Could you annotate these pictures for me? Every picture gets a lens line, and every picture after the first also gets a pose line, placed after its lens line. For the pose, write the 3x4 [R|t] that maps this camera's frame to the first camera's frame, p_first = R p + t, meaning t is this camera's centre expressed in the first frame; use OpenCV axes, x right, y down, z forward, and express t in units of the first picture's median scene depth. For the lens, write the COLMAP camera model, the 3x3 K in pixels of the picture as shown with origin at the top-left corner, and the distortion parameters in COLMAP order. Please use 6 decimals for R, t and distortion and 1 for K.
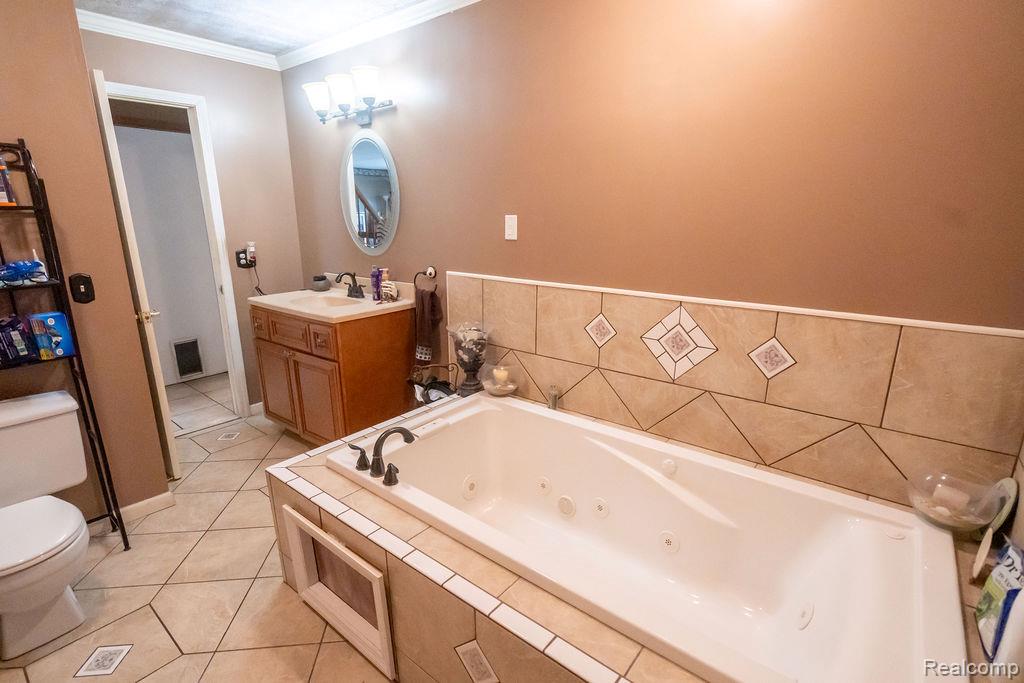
lens RADIAL K [[471.2, 0, 511.7], [0, 471.2, 339.1], [0, 0, 1]] dist [-0.008037, 0.002002]
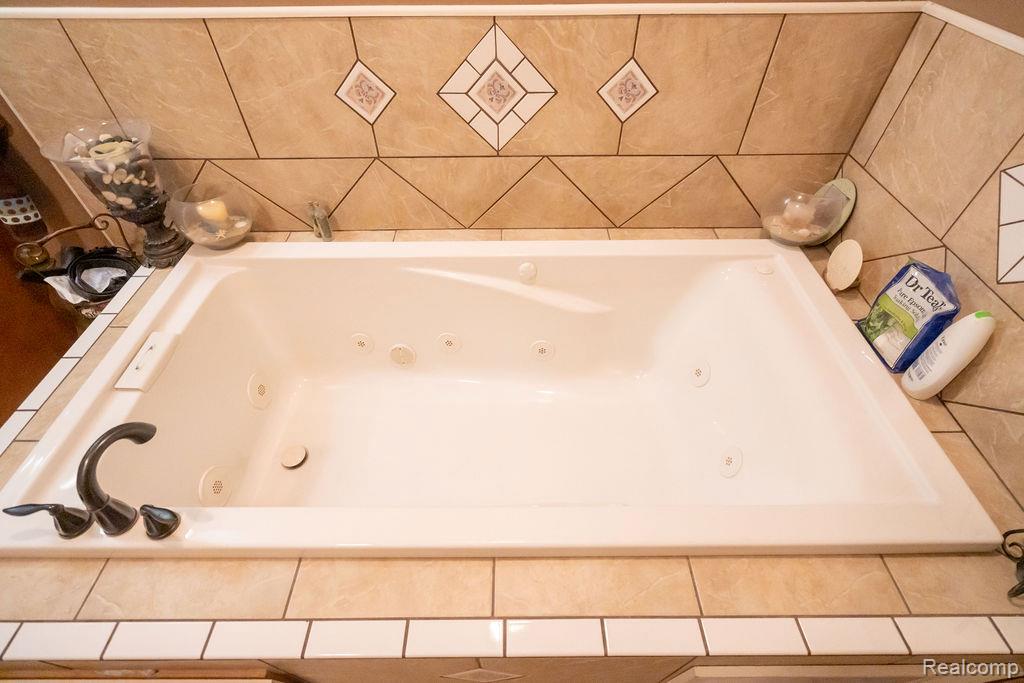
lens RADIAL K [[471.2, 0, 511.9], [0, 471.2, 342.7], [0, 0, 1]] dist [-0.008037, 0.002002]
pose [[0.783949, -0.455011, 0.422361, -0.068724], [0.165050, 0.808591, 0.564747, -0.077838], [-0.598484, -0.373021, 0.708994, 0.400706]]
